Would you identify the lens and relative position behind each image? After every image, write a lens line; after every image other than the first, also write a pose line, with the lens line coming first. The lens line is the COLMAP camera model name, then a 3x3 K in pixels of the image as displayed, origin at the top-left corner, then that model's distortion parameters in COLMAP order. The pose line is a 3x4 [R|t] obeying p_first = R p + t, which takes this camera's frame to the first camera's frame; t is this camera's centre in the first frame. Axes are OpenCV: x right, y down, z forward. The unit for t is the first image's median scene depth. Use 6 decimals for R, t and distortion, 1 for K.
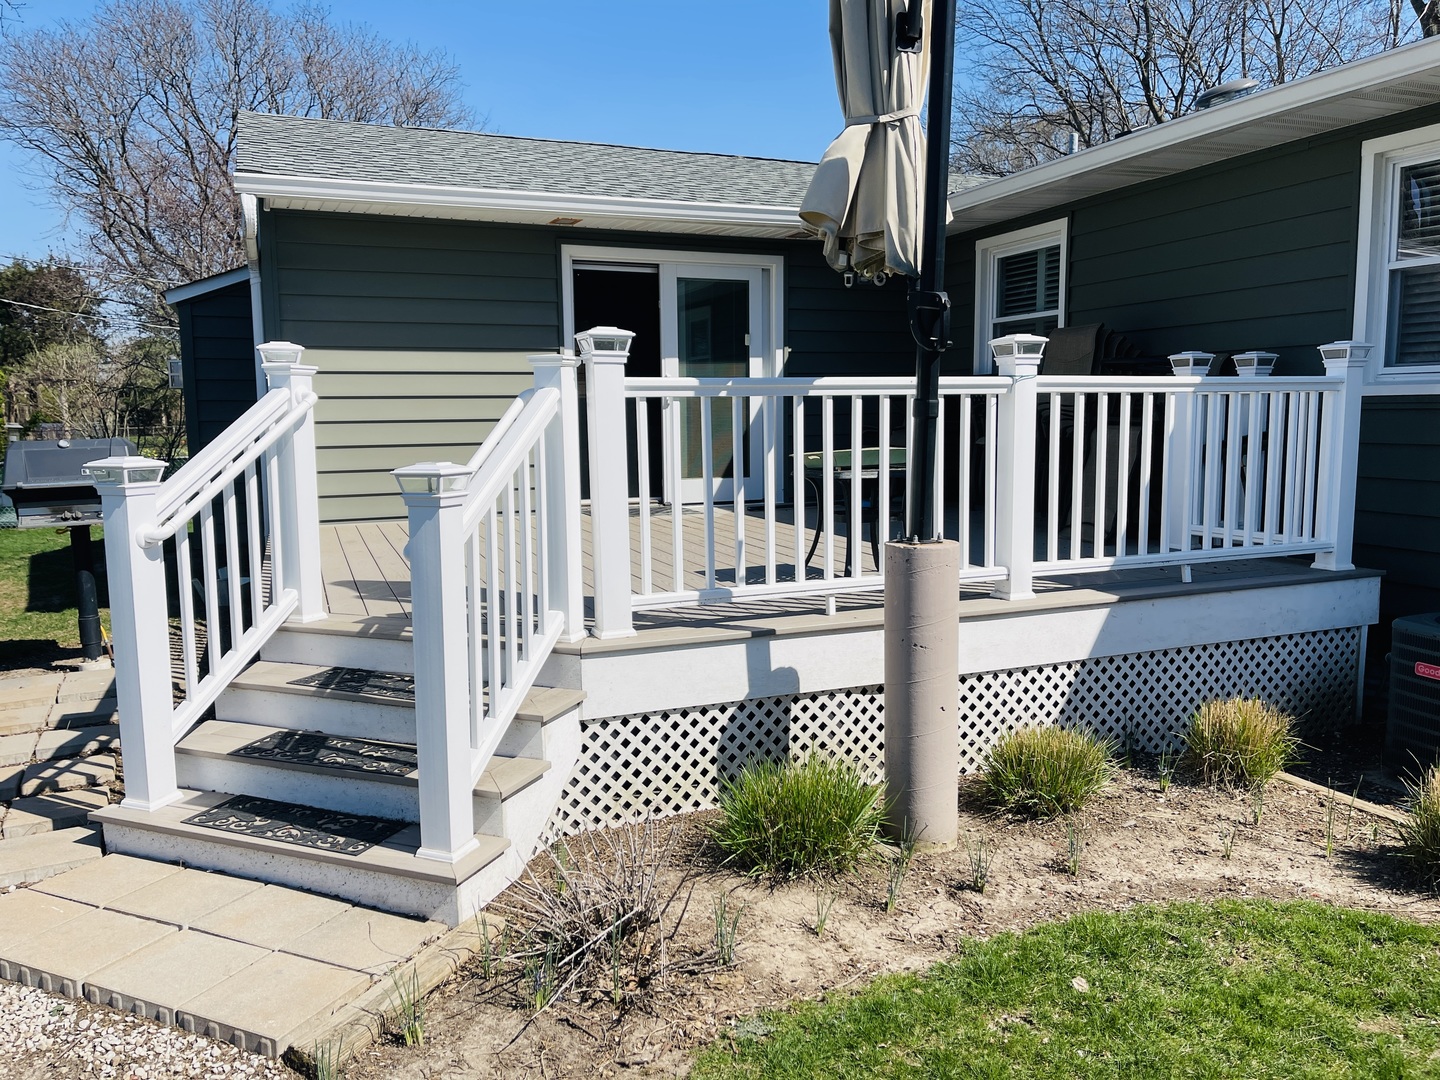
lens RADIAL K [[1085.5, 0, 722.4], [0, 1085.5, 544.7], [0, 0, 1]] dist [0.083869, -0.109926]
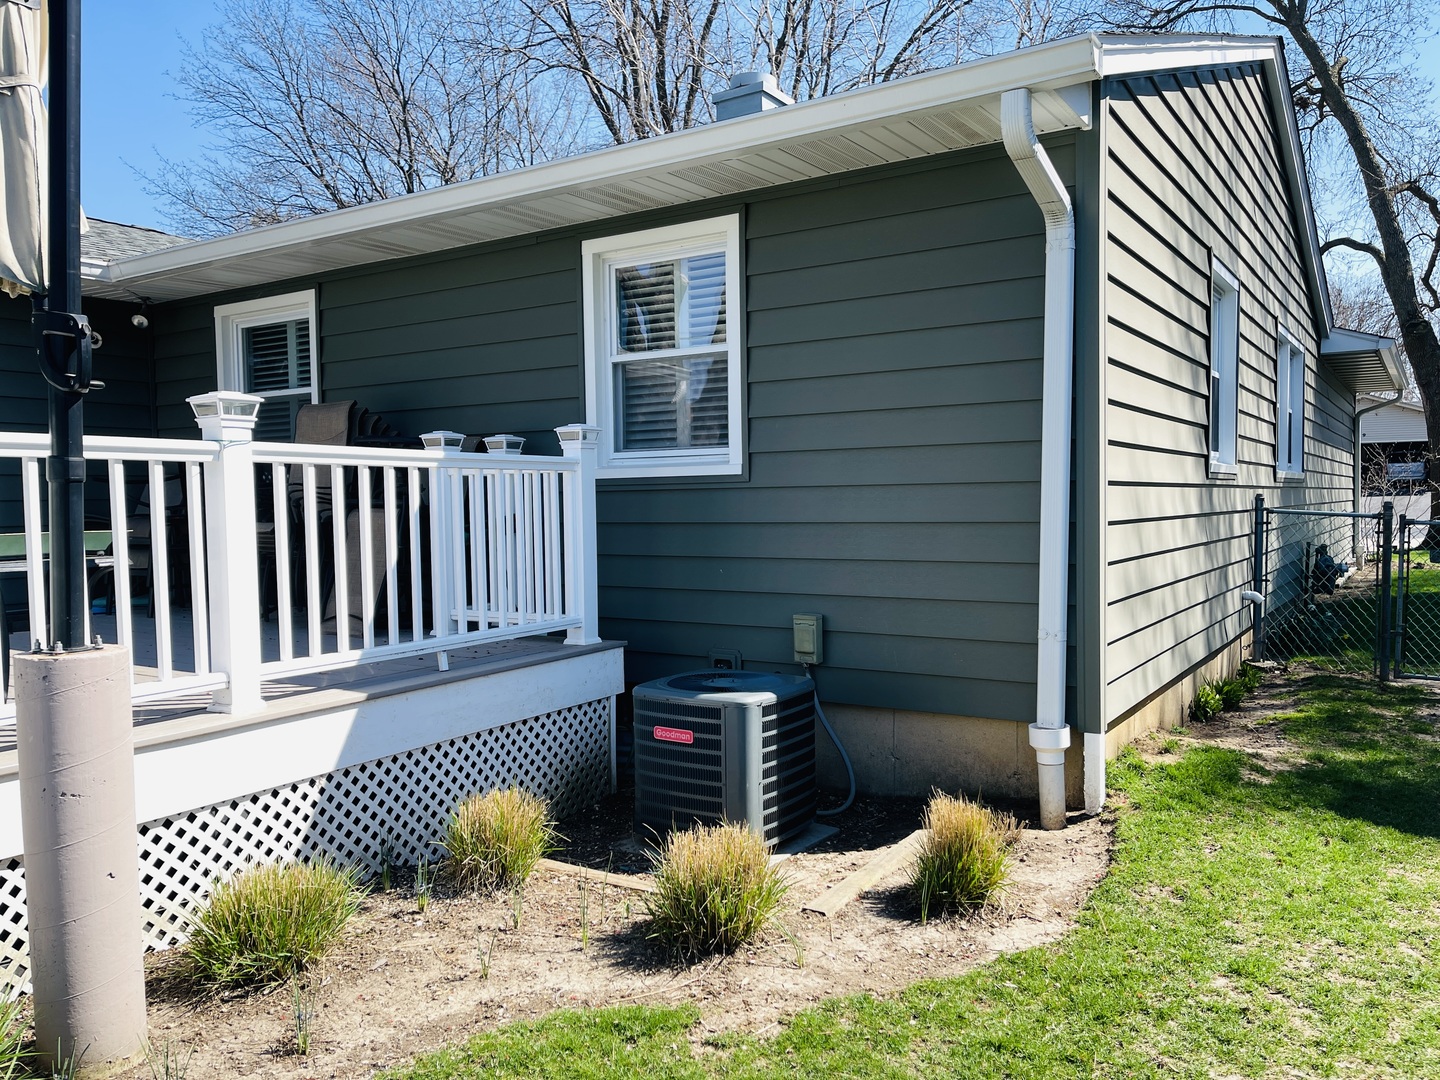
lens RADIAL K [[1085.5, 0, 722.4], [0, 1085.5, 544.7], [0, 0, 1]] dist [0.083869, -0.109926]
pose [[0.814837, -0.025084, 0.579147, 0.088005], [0.075740, 0.995106, -0.063462, 0.005397], [-0.574721, 0.095576, 0.812749, 0.108713]]
